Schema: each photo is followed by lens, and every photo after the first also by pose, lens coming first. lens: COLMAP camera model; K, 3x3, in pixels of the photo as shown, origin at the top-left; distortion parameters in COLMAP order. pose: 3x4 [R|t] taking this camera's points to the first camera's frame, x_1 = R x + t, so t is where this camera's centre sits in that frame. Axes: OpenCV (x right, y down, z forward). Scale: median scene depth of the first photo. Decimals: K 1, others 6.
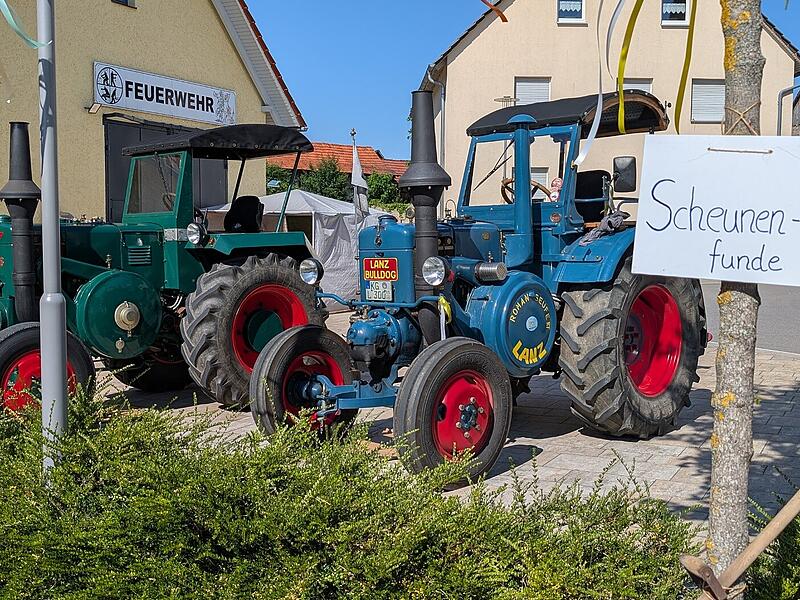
lens RADIAL K [[1024.7, 0, 428.9], [0, 1024.7, 321.3], [0, 0, 1]] dist [0.161656, -0.497288]
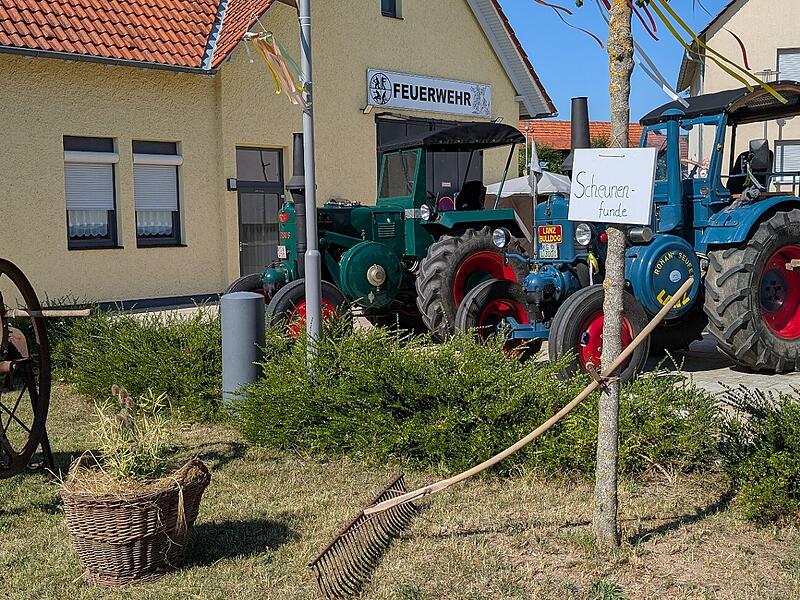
lens RADIAL K [[1024.7, 0, 428.9], [0, 1024.7, 321.3], [0, 0, 1]] dist [0.161656, -0.497288]
pose [[0.964618, 0.006421, -0.263573, 0.118432], [-0.001513, 0.999822, 0.018819, 0.028196], [0.263647, -0.017755, 0.964456, -0.246784]]
